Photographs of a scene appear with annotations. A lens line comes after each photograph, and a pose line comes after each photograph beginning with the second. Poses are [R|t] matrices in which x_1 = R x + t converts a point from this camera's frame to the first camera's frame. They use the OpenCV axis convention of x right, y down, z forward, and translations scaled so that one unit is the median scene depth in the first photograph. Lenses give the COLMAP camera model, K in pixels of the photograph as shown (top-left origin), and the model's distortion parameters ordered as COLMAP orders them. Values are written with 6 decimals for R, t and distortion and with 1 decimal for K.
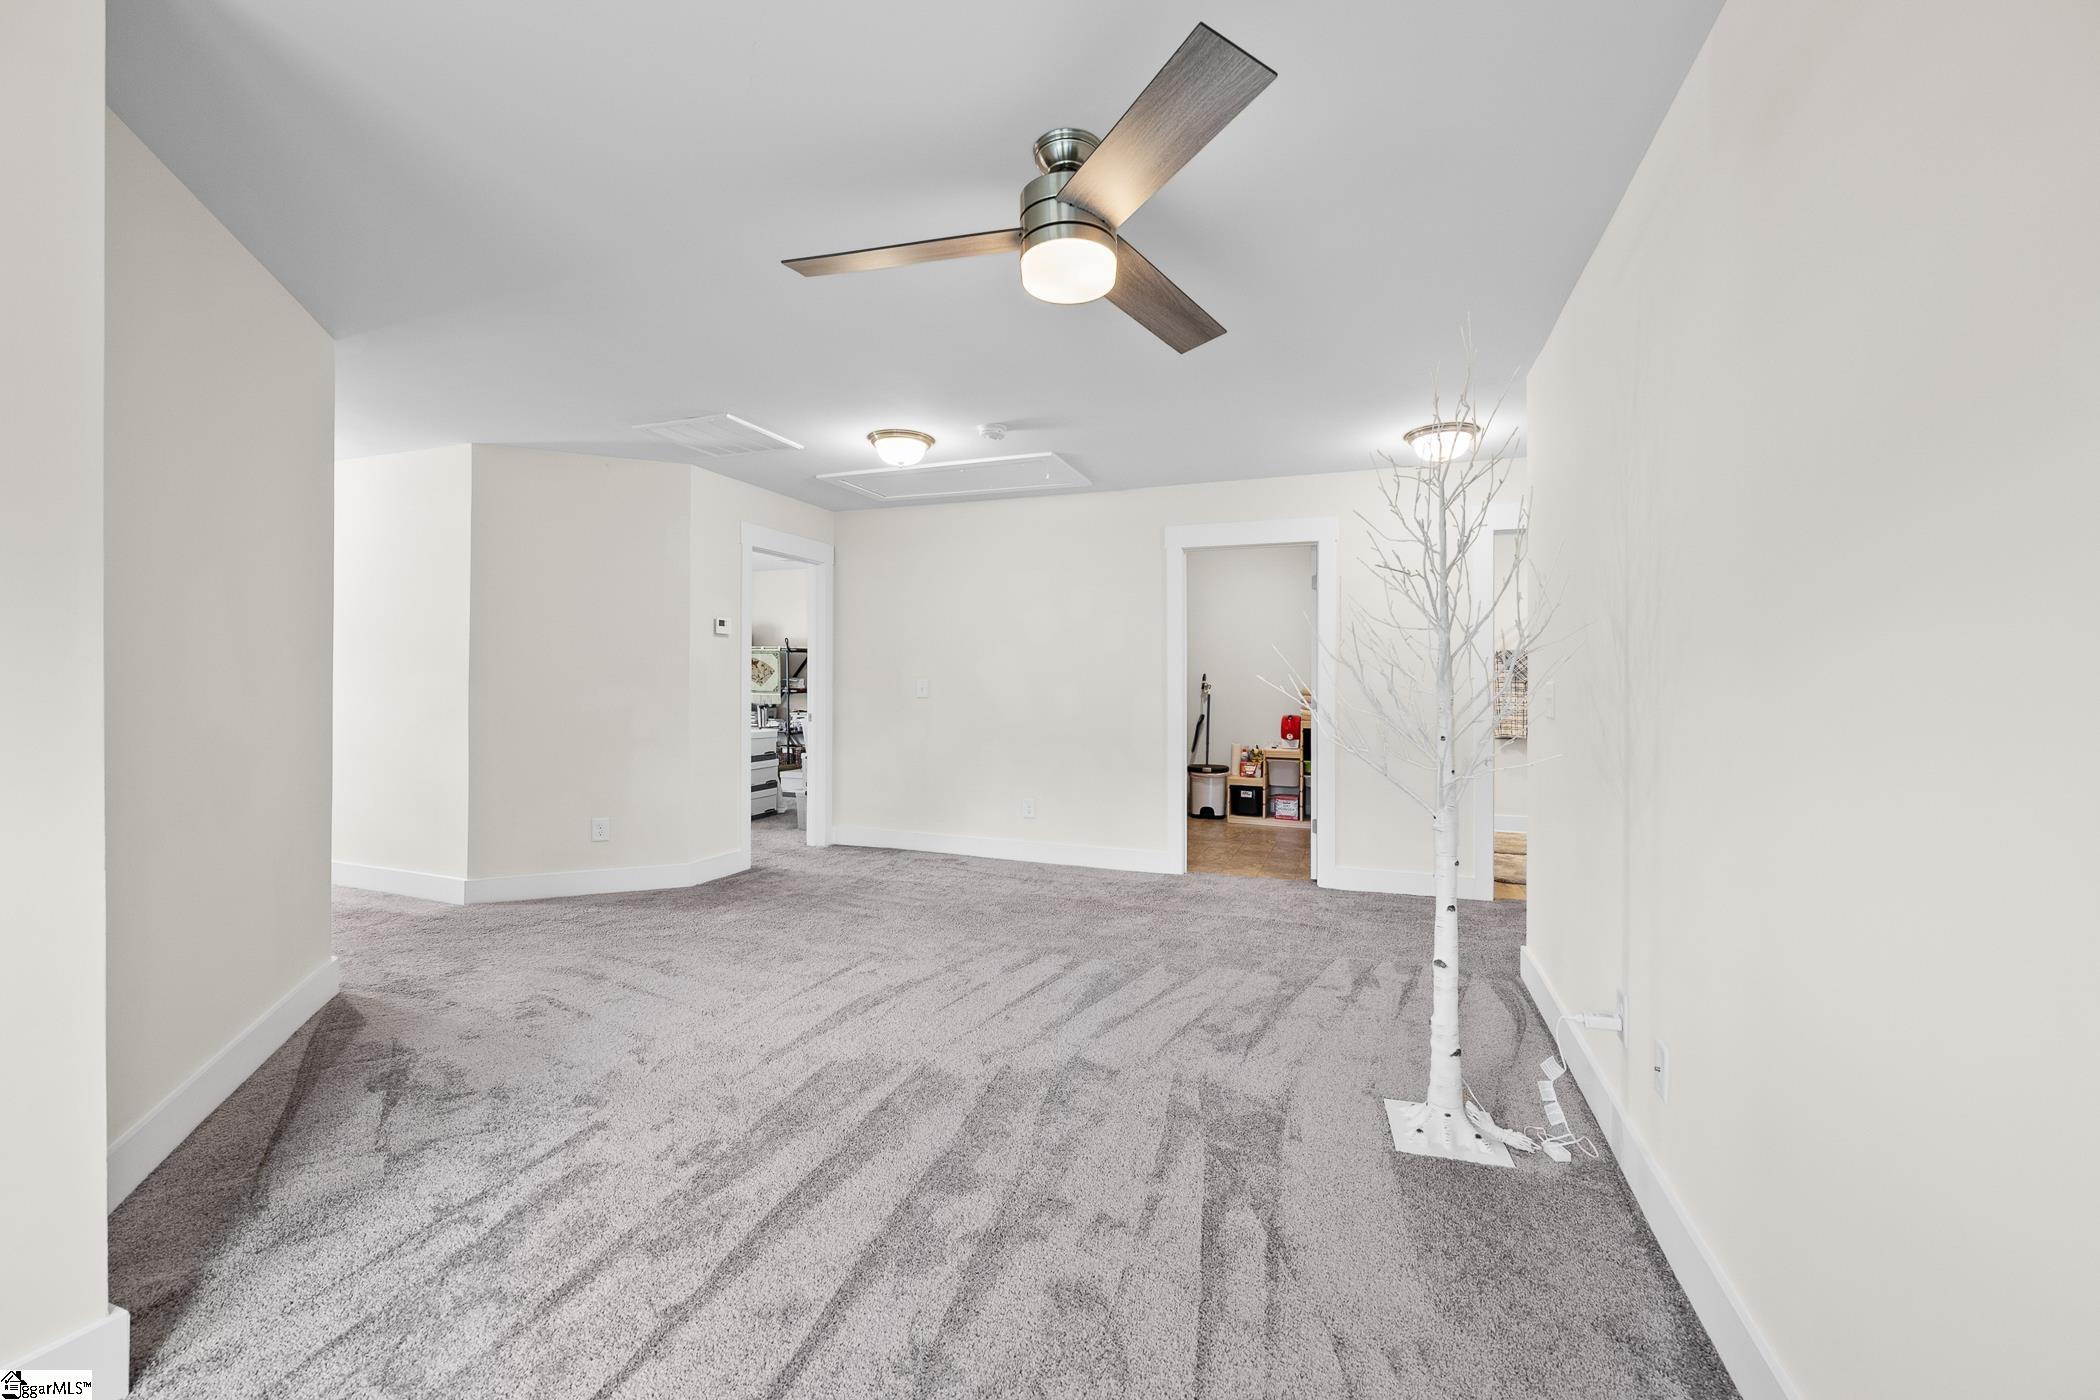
lens RADIAL K [[840.4, 0, 1049.2], [0, 840.4, 710.7], [0, 0, 1]] dist [-0.000946, -0.000090]
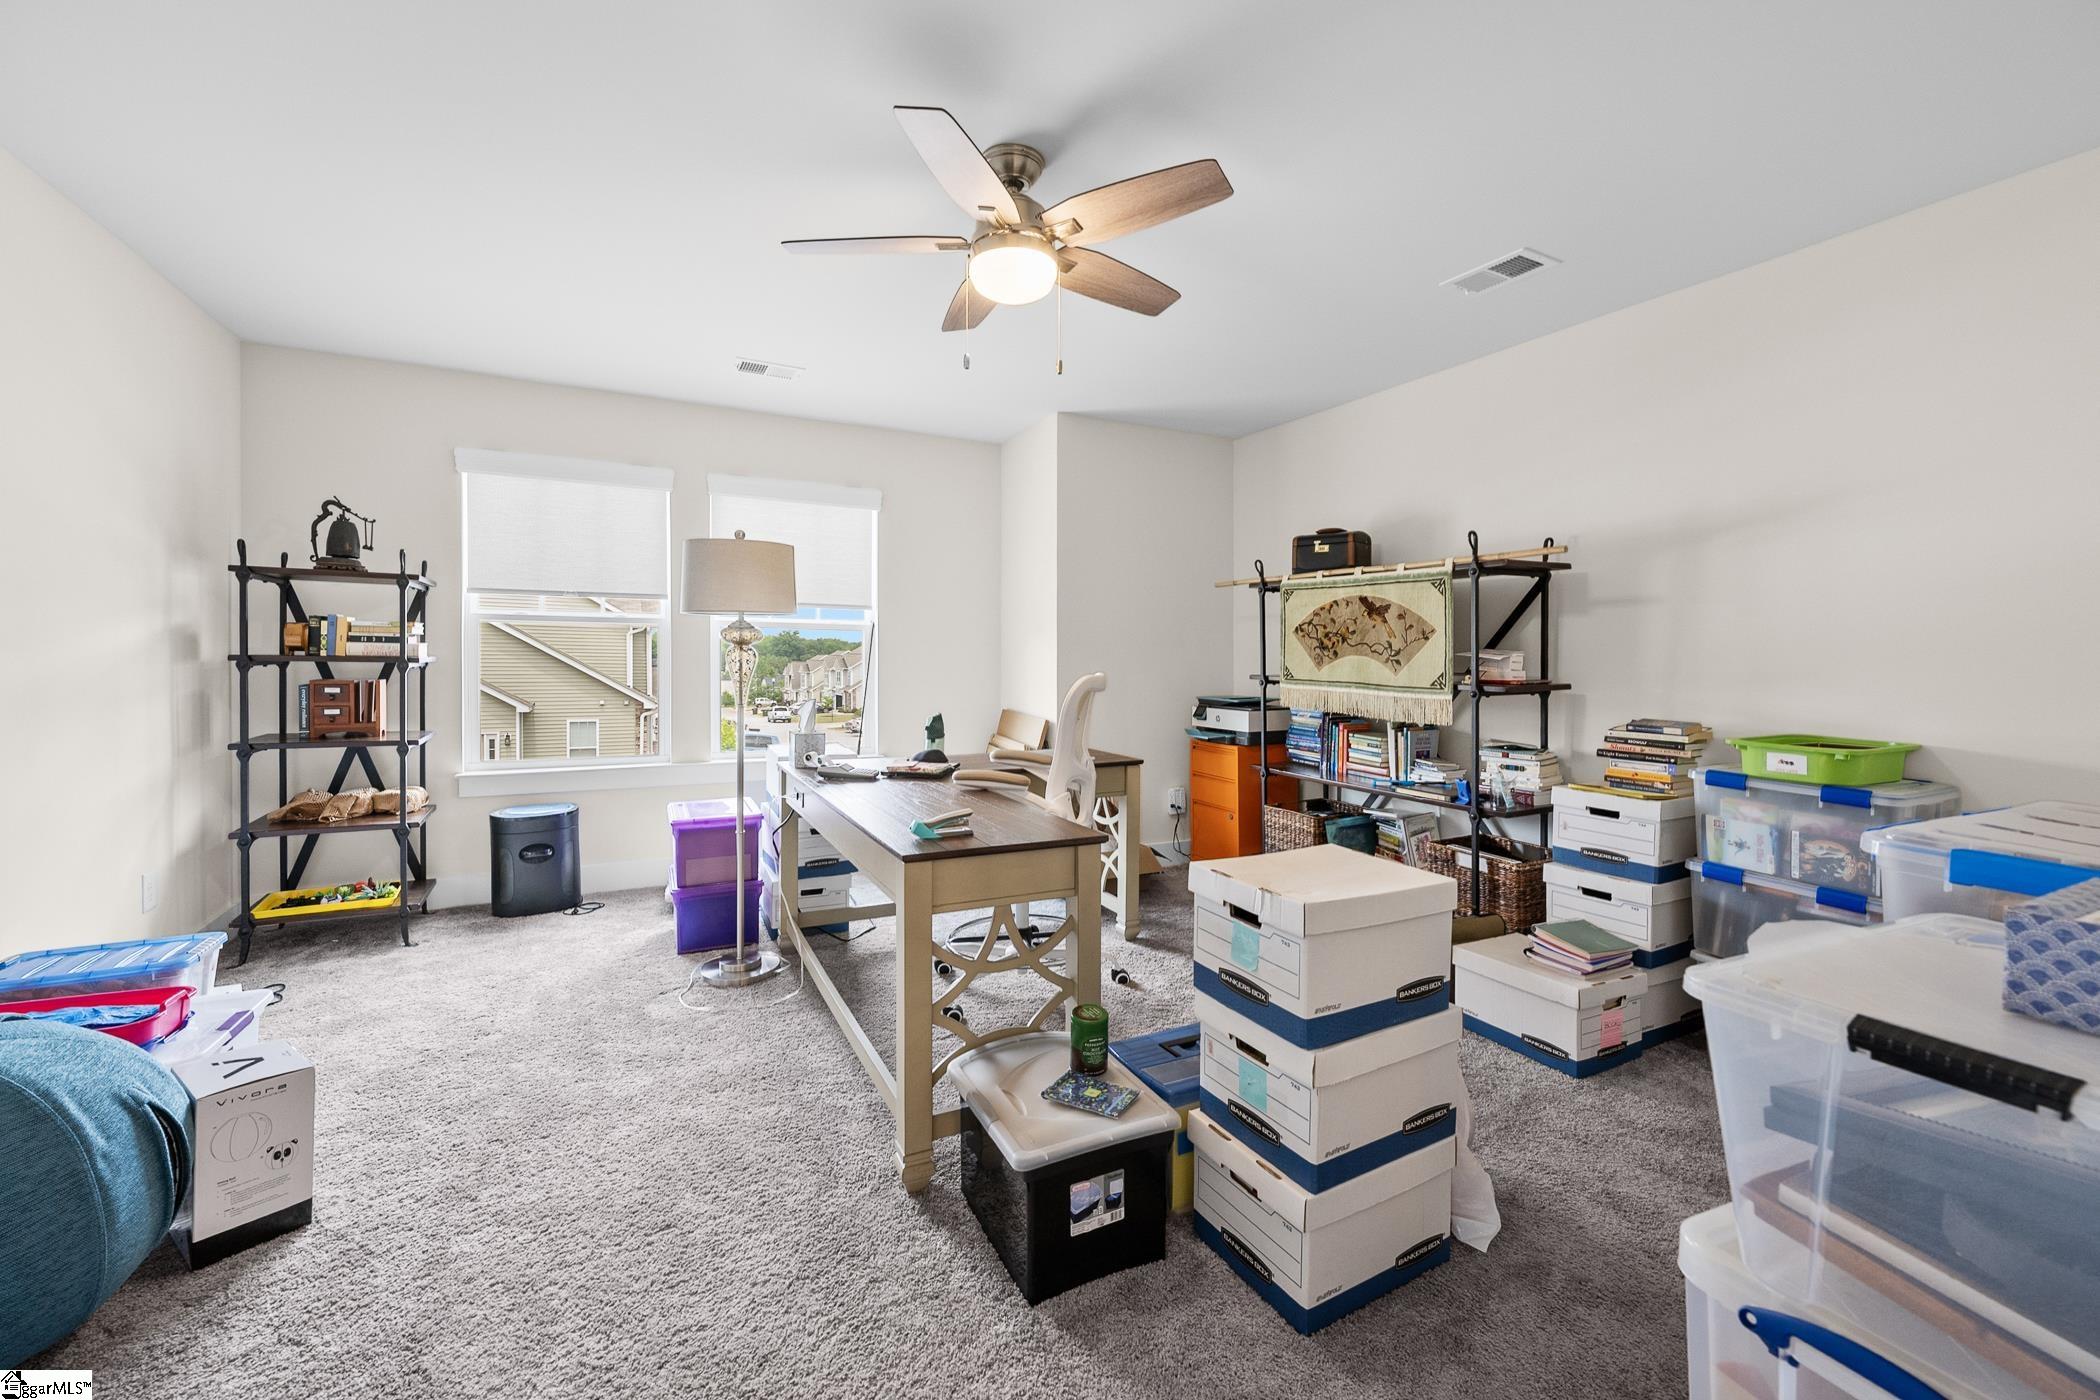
lens RADIAL K [[840.4, 0, 1049.2], [0, 840.4, 710.7], [0, 0, 1]] dist [-0.000946, -0.000090]
pose [[0.751758, -0.003859, -0.659427, -0.214109], [0.002578, 0.999992, -0.002913, -0.013012], [0.659434, 0.000490, 0.751763, 0.622742]]
